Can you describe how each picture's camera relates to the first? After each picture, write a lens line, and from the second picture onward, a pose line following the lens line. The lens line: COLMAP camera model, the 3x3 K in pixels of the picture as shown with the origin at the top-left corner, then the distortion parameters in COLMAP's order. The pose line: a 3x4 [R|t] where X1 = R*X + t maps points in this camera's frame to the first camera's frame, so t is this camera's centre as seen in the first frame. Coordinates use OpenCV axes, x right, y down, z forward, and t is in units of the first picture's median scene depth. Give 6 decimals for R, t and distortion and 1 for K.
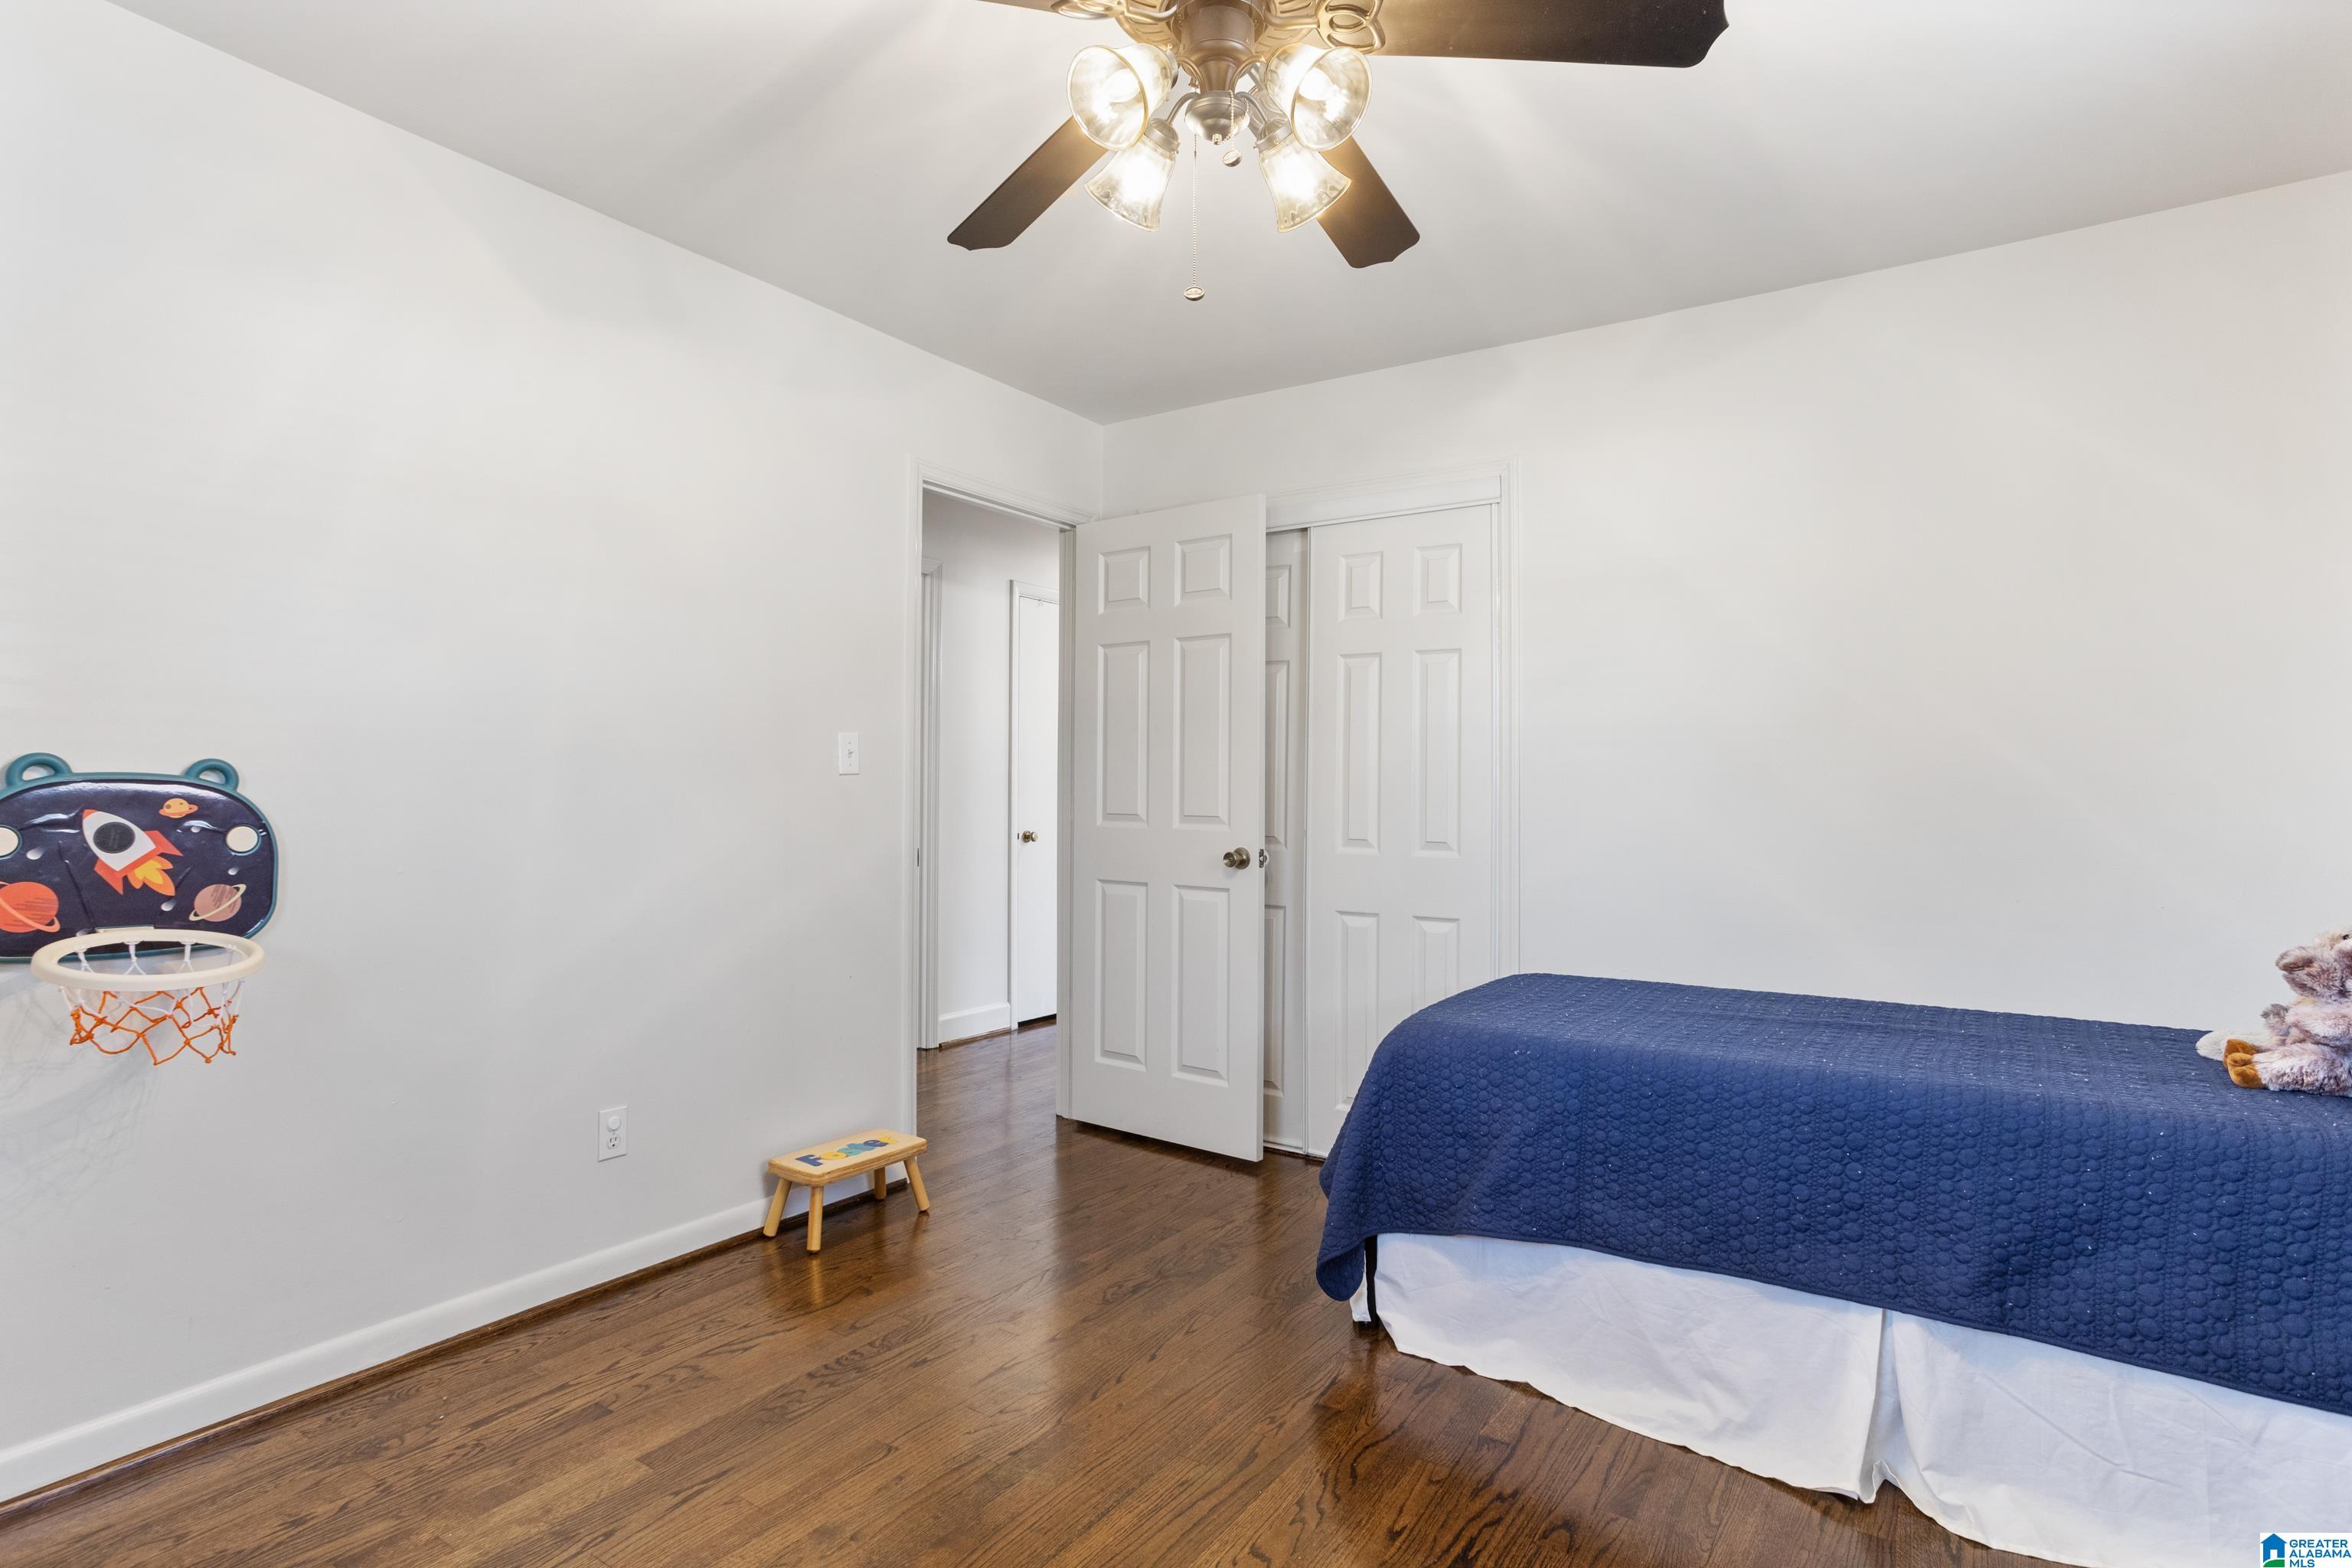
lens RADIAL K [[1171.5, 0, 1176.0], [0, 1171.5, 784.0], [0, 0, 1]] dist [0.001408, 0.000293]
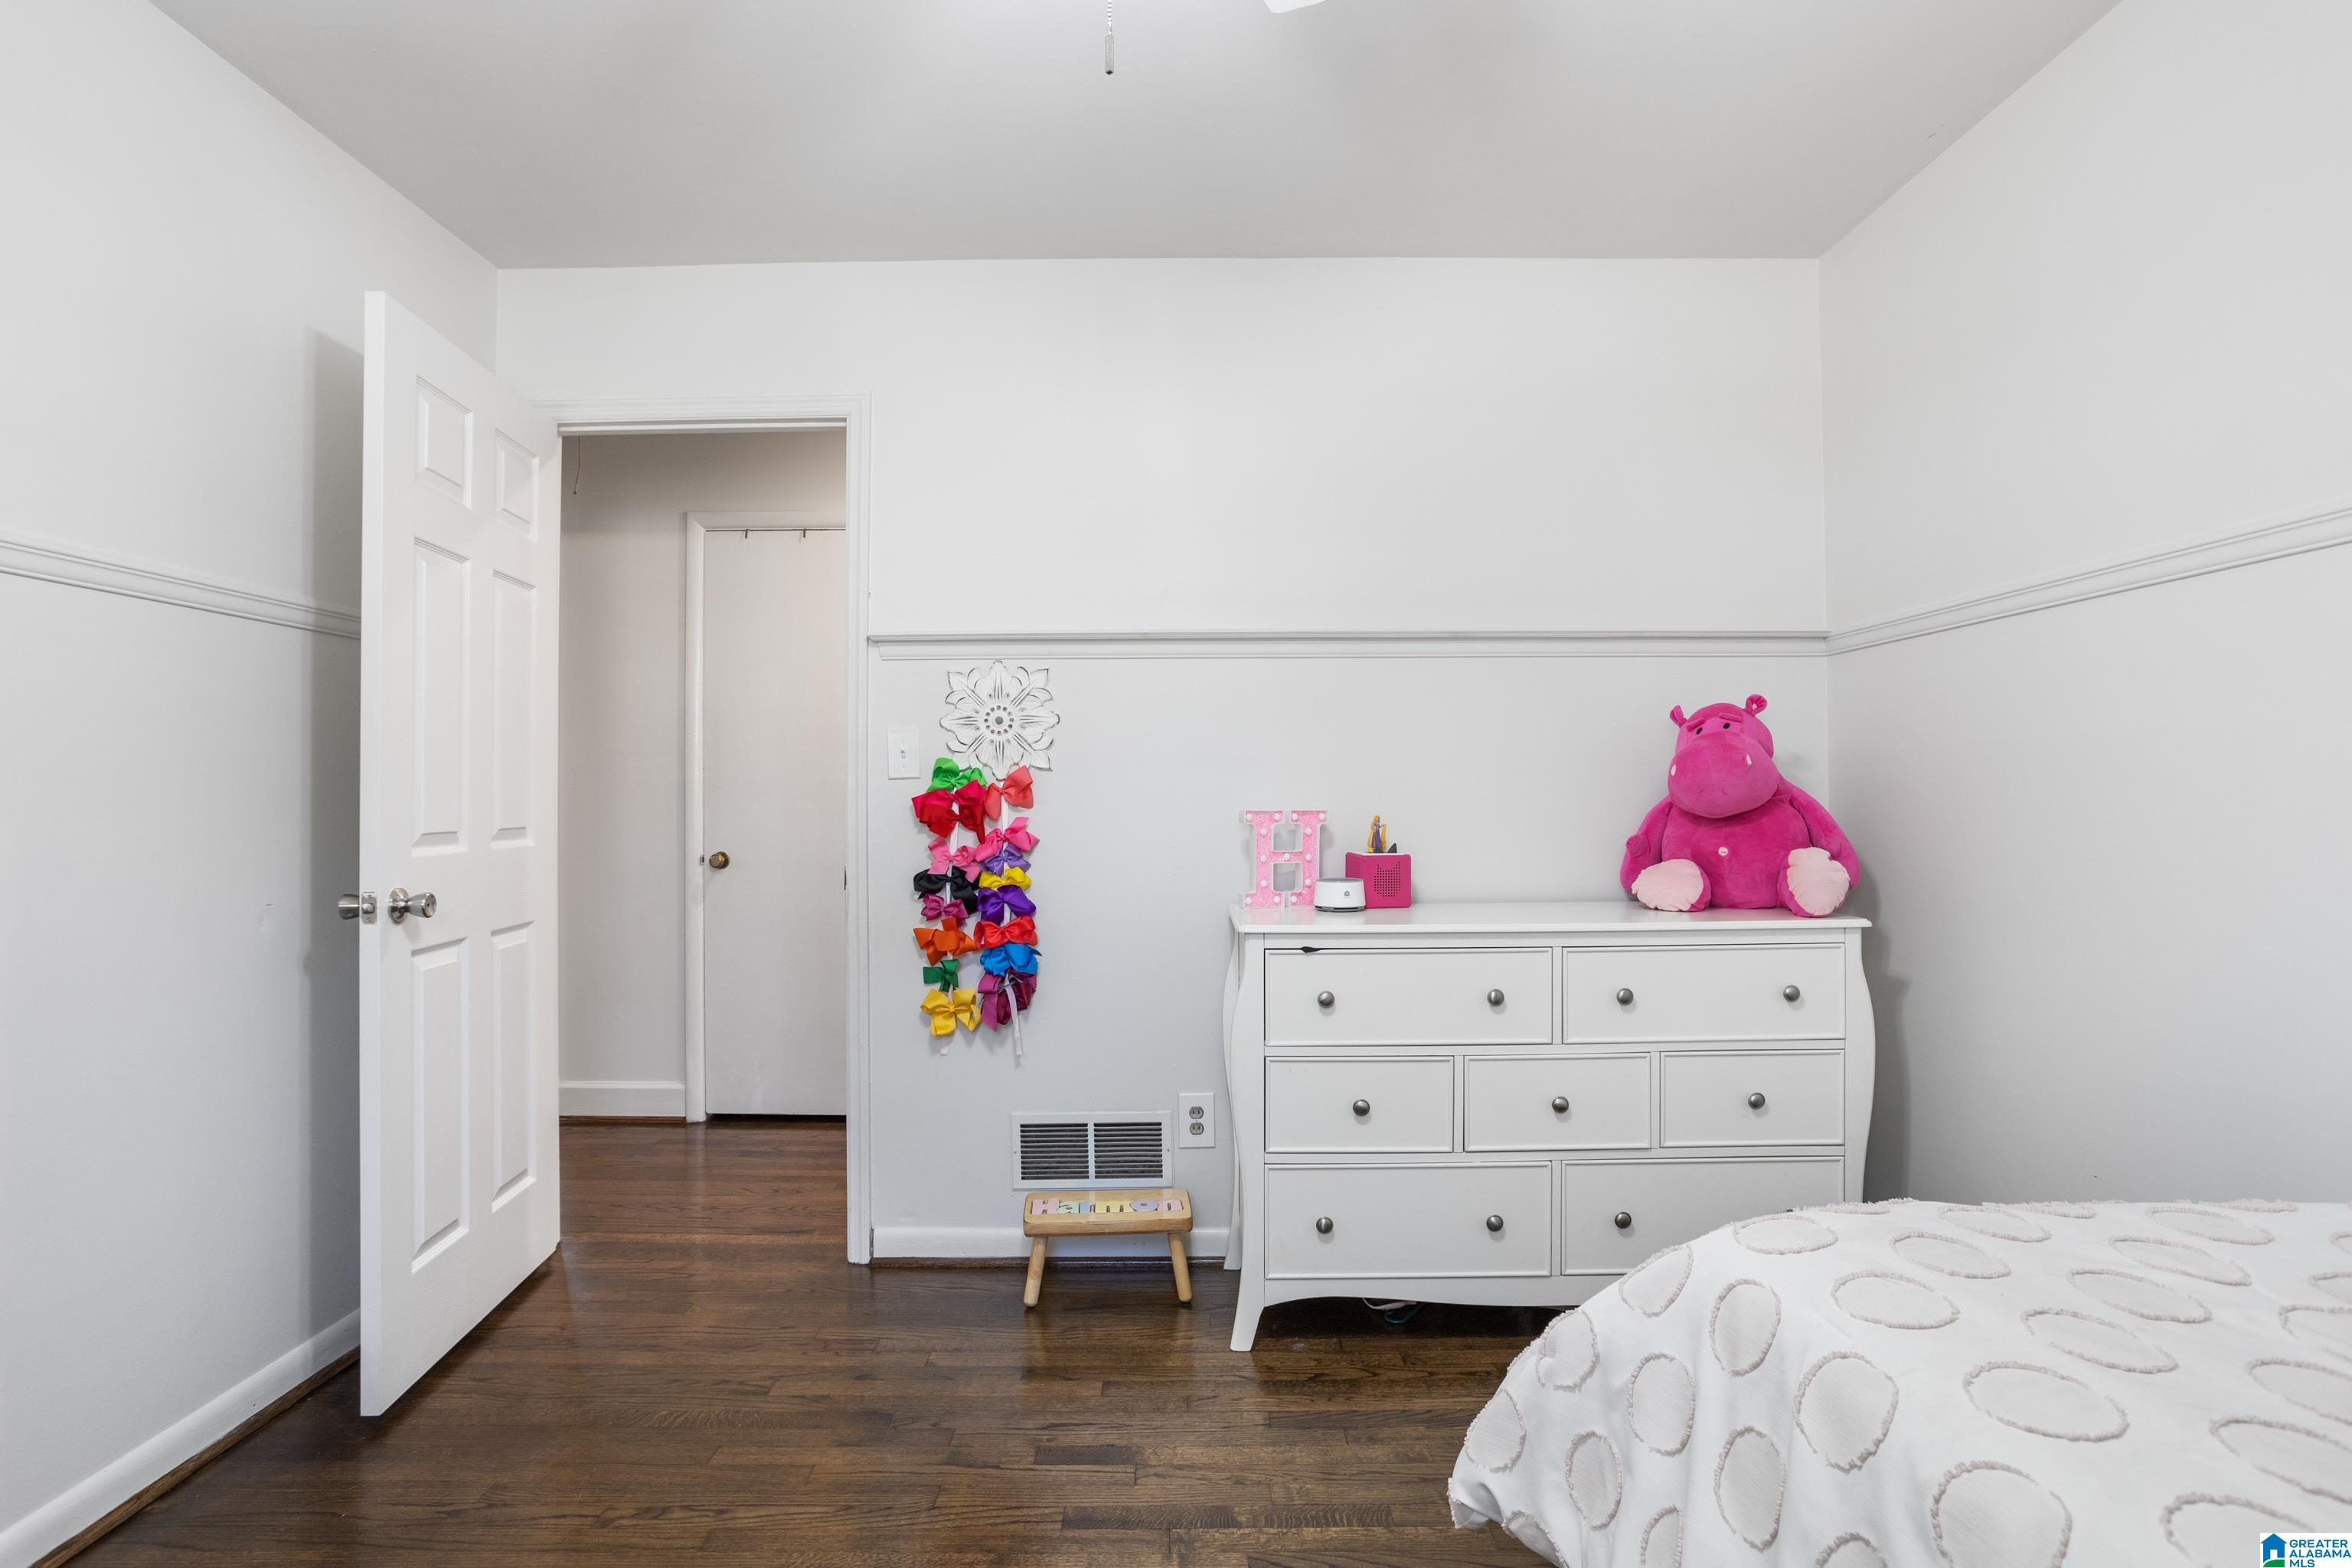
lens RADIAL K [[1171.5, 0, 1176.0], [0, 1171.5, 784.0], [0, 0, 1]] dist [0.001408, 0.000293]
pose [[0.555874, -0.006009, -0.831245, 0.647822], [-0.000364, 0.999972, -0.007471, 0.002550], [0.831267, 0.004455, 0.555856, 0.847703]]
